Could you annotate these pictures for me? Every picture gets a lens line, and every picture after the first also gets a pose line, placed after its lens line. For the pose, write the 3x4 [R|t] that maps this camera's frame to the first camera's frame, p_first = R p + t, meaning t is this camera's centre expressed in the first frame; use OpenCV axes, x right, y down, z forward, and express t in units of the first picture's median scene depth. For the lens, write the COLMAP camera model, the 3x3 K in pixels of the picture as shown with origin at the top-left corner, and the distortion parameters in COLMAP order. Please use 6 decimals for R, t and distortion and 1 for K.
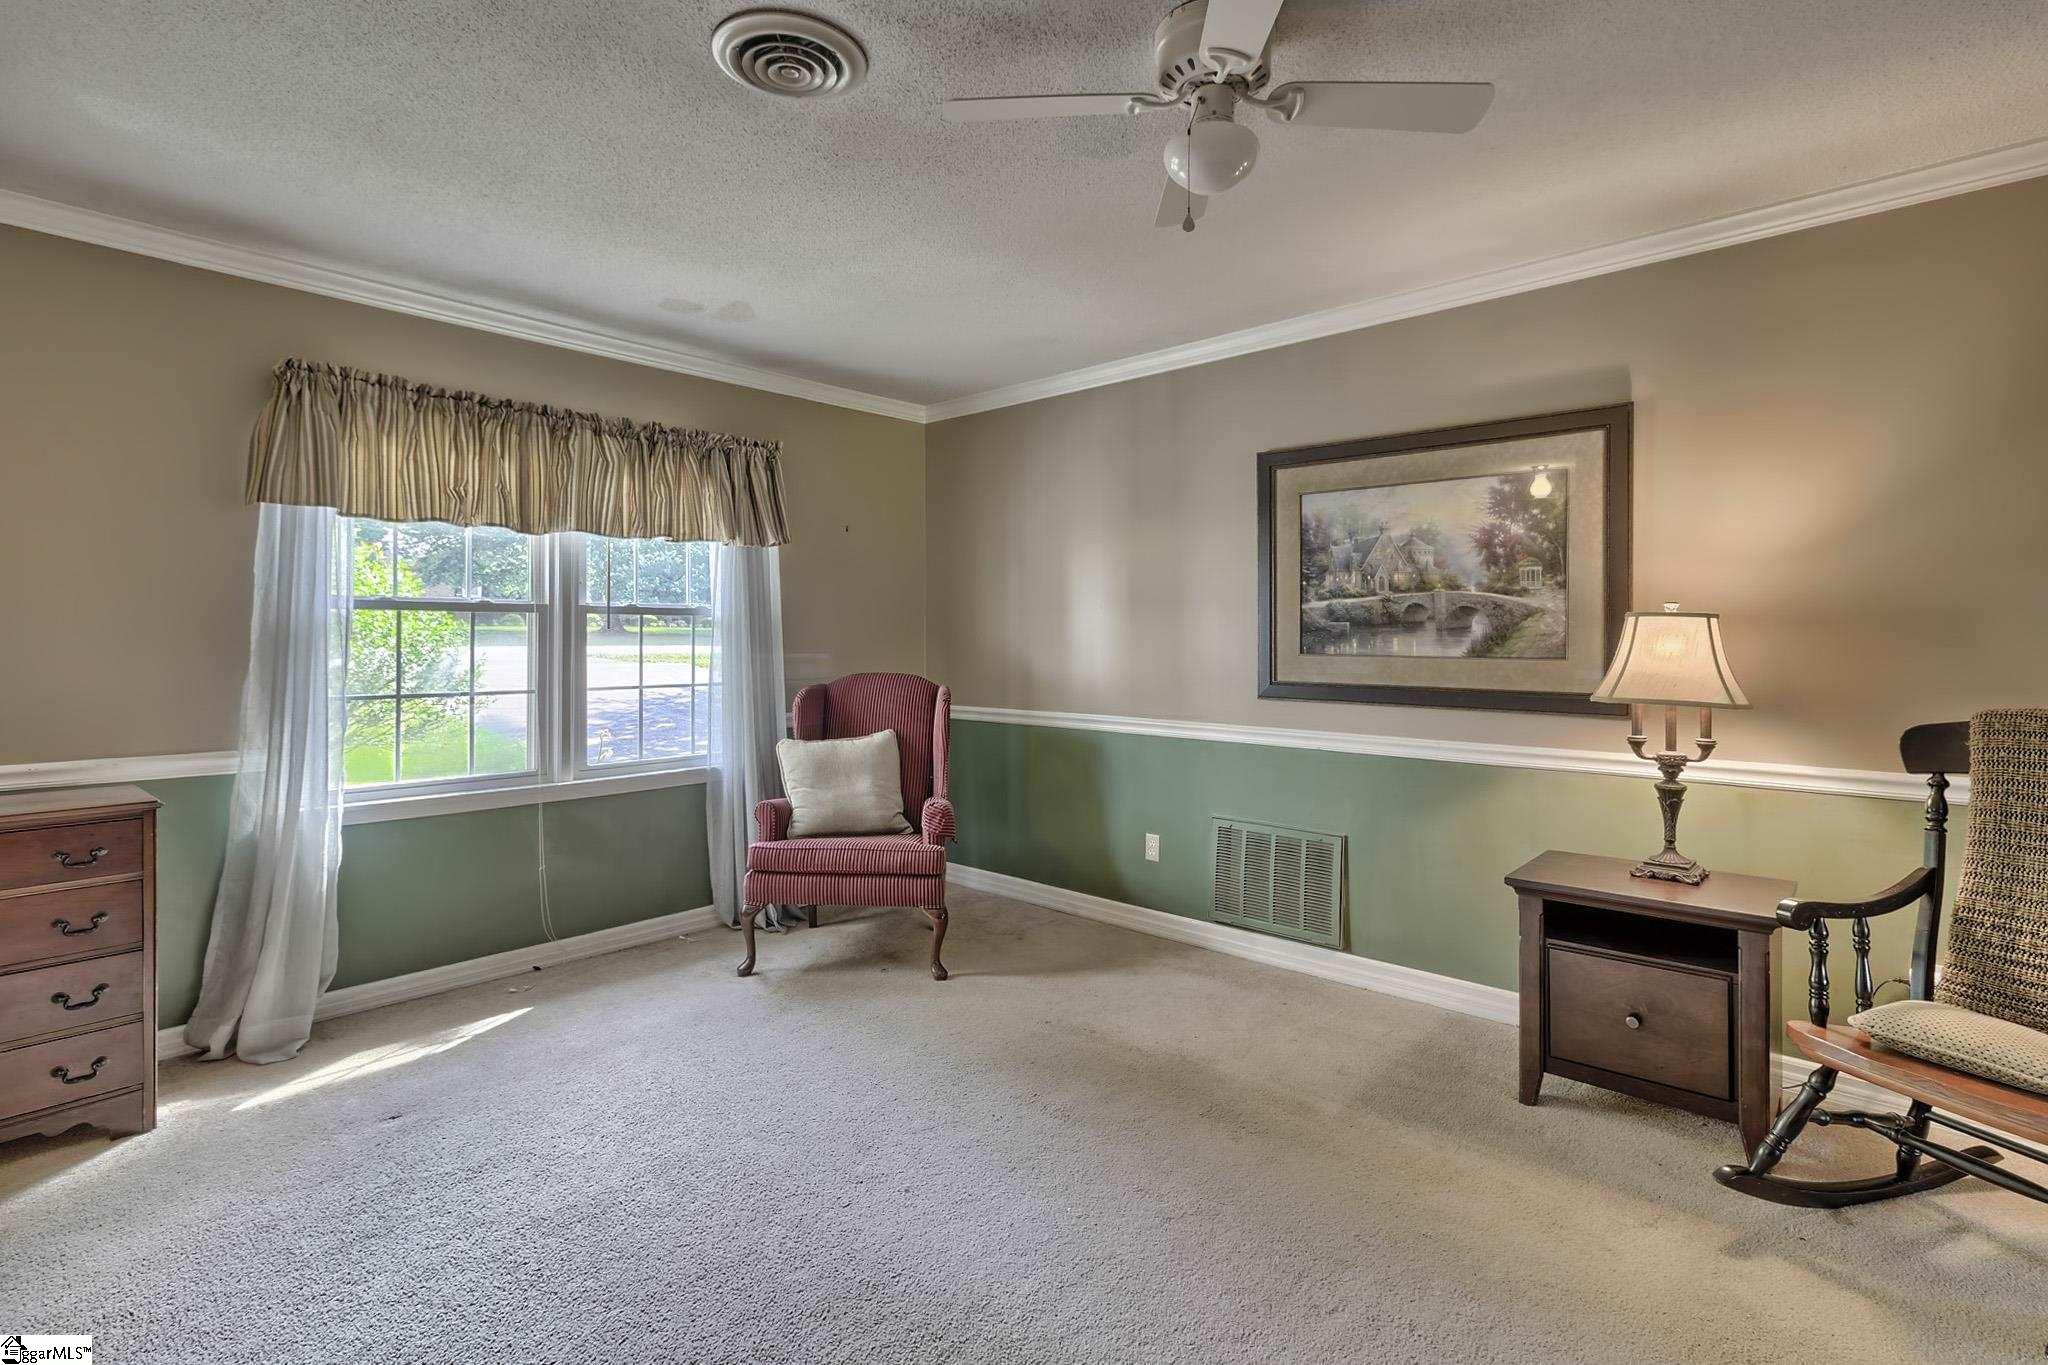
lens RADIAL K [[969.0, 0, 1022.3], [0, 969.0, 634.2], [0, 0, 1]] dist [-0.000158, 0.000015]
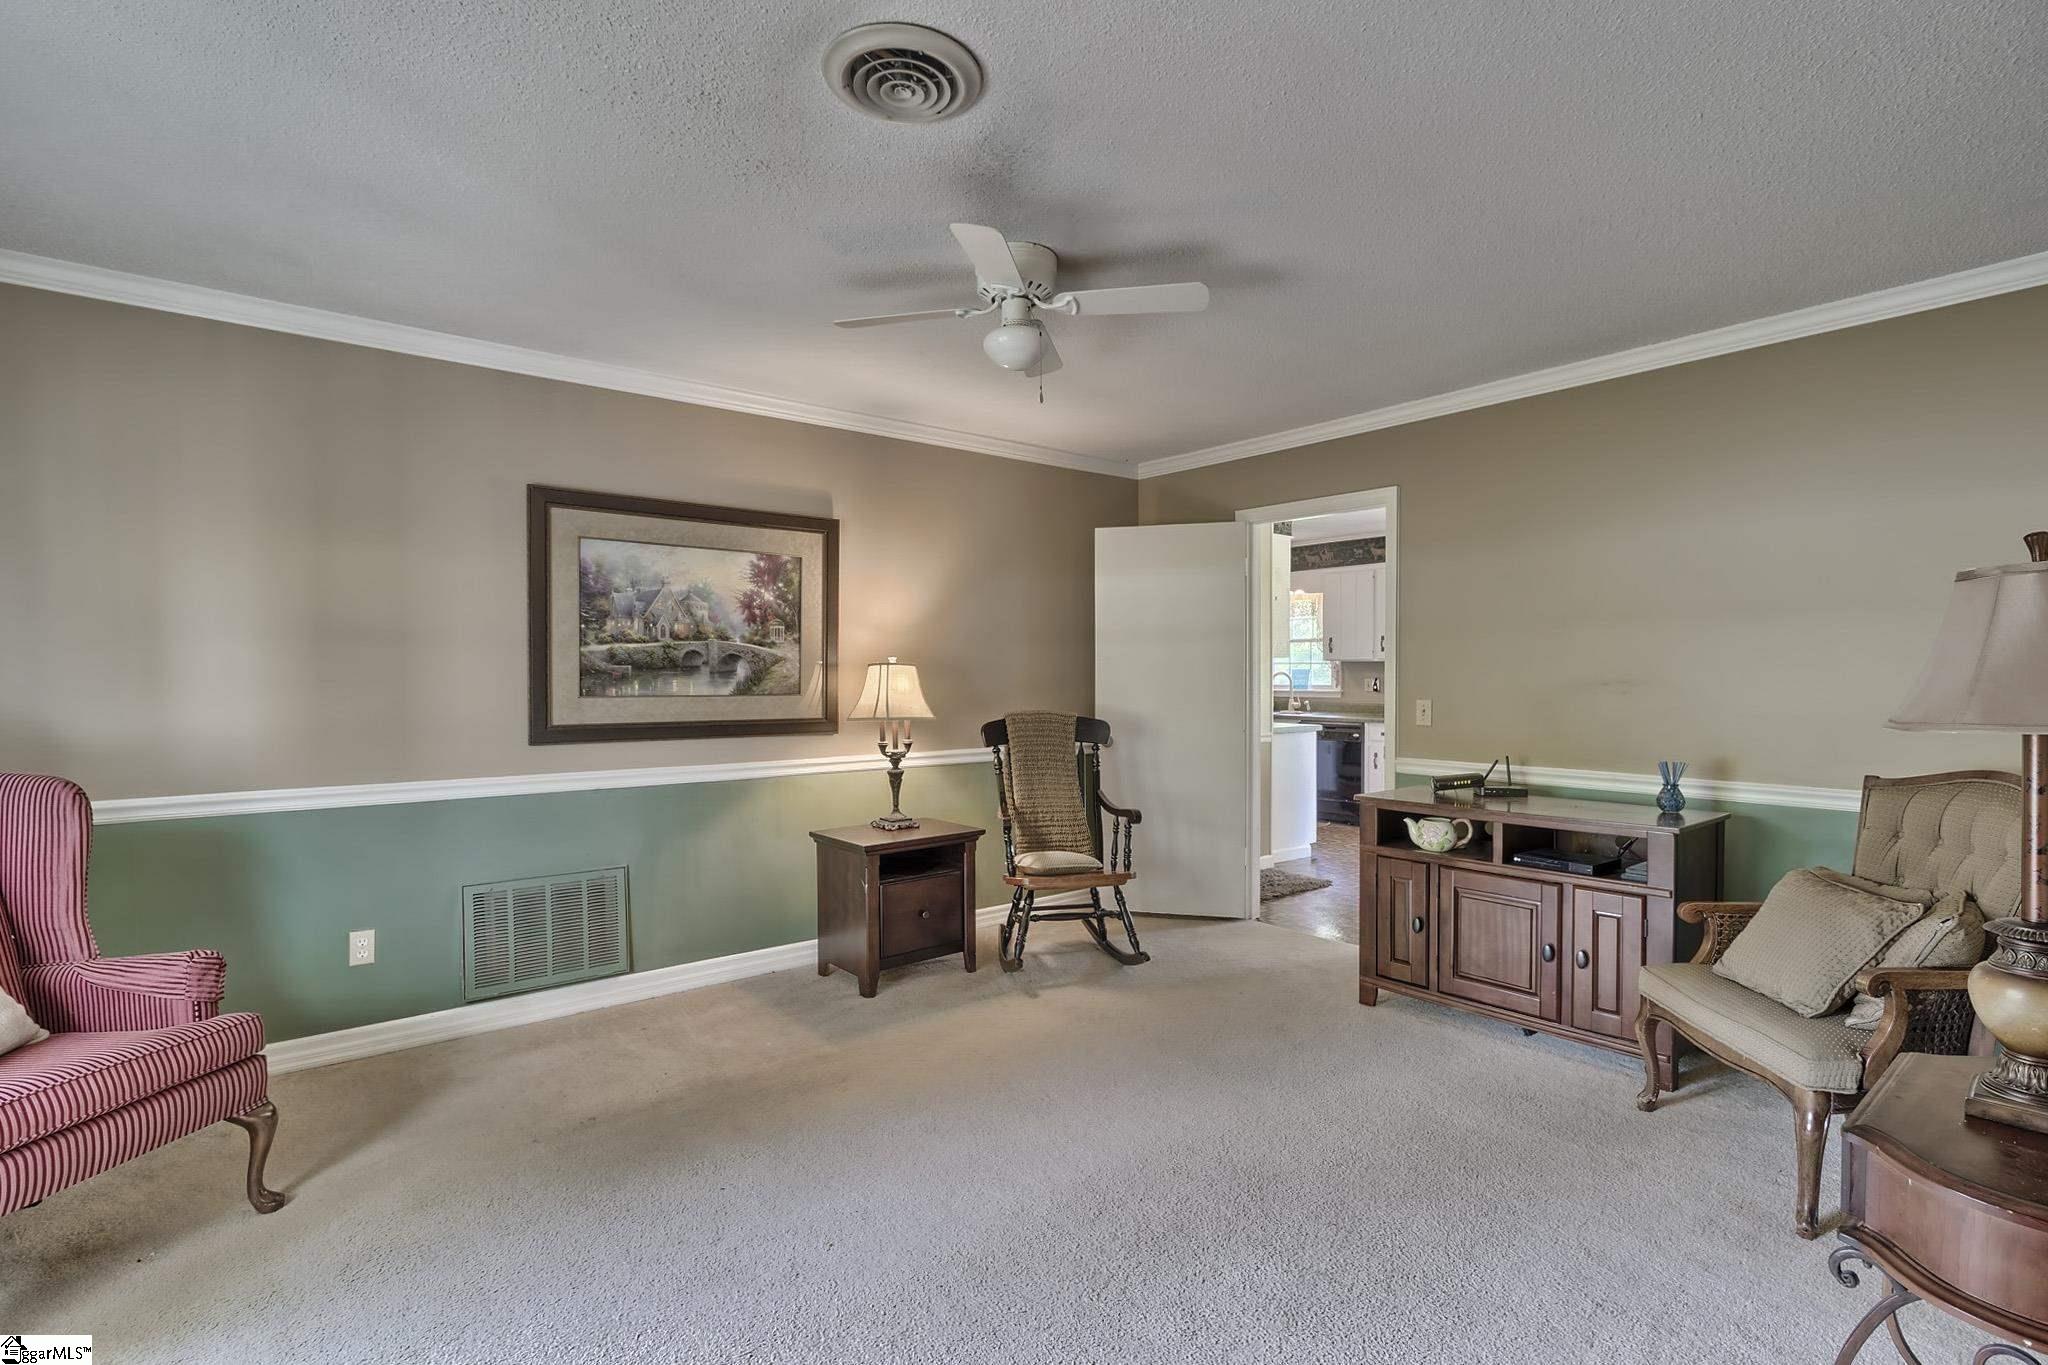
lens RADIAL K [[987.0, 0, 1024.0], [0, 987.0, 682.5], [0, 0, 1]] dist [-0.000083, 0.000021]
pose [[0.143510, -0.011767, 0.989579, -0.718270], [-0.002350, 0.999922, 0.012231, -0.008532], [-0.989646, -0.004080, 0.143471, 0.436455]]
